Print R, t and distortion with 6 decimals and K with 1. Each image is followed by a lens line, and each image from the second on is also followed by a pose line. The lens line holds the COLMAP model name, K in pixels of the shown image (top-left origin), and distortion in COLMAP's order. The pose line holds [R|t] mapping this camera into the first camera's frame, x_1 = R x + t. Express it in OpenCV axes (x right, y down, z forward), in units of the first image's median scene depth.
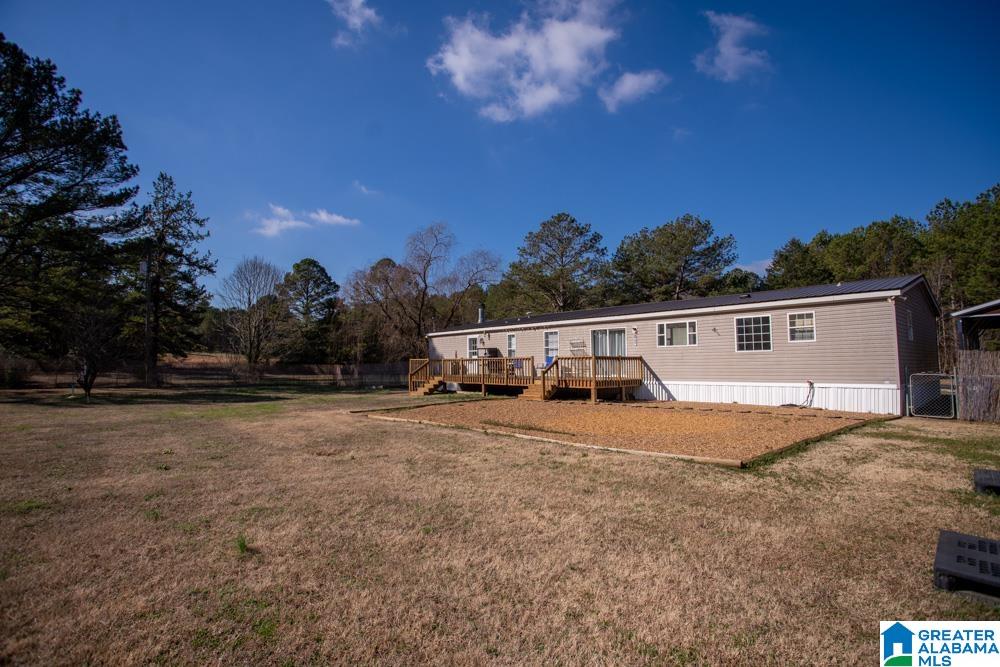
lens RADIAL K [[484.6, 0, 506.1], [0, 484.6, 324.9], [0, 0, 1]] dist [-0.058358, 0.019897]
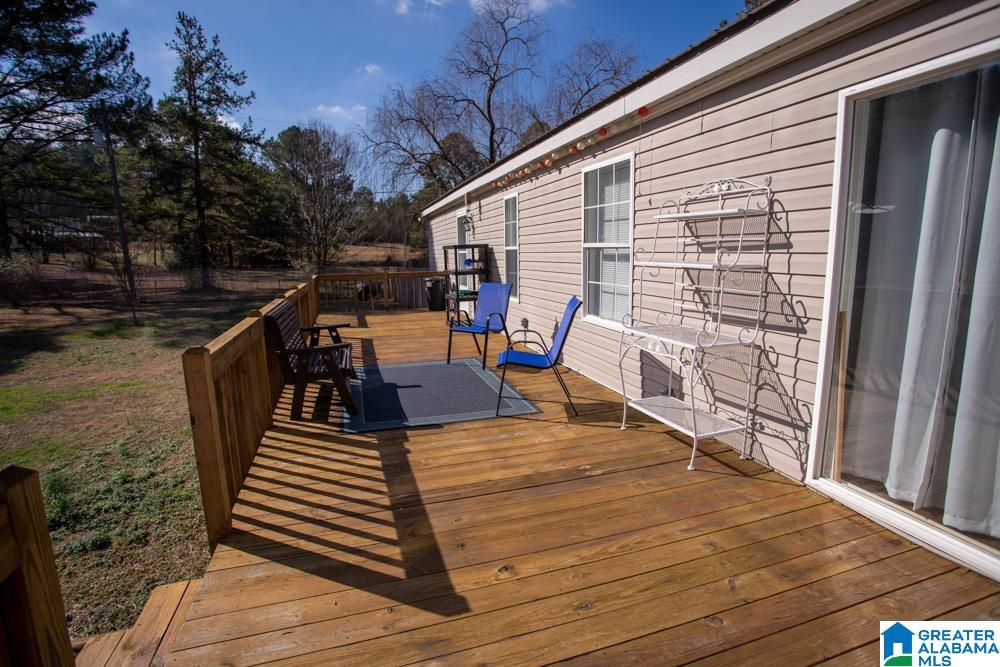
lens RADIAL K [[484.6, 0, 495.4], [0, 484.6, 325.7], [0, 0, 1]] dist [-0.058358, 0.019897]
pose [[0.902621, 0.061400, -0.426034, 0.170743], [0.038609, 0.974235, 0.222206, 0.038970], [0.428700, -0.217016, 0.876995, 0.971705]]
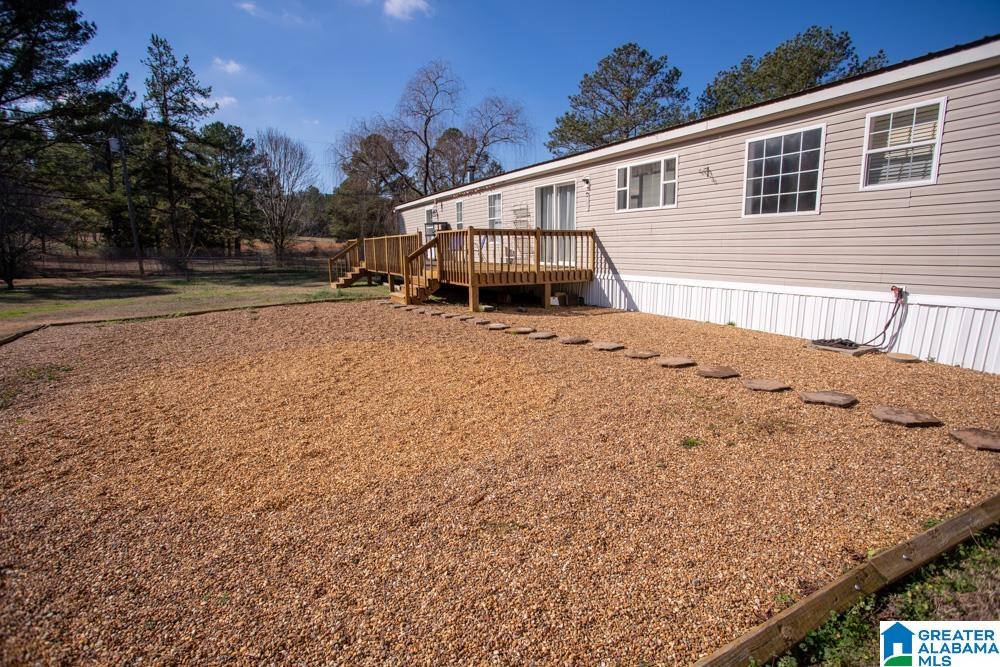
lens RADIAL K [[484.6, 0, 503.0], [0, 484.6, 320.4], [0, 0, 1]] dist [-0.058358, 0.019897]
pose [[0.969409, 0.032339, -0.243313, 0.327322], [0.024964, 0.973152, 0.228806, 0.037200], [0.244180, -0.227880, 0.942575, 0.428183]]
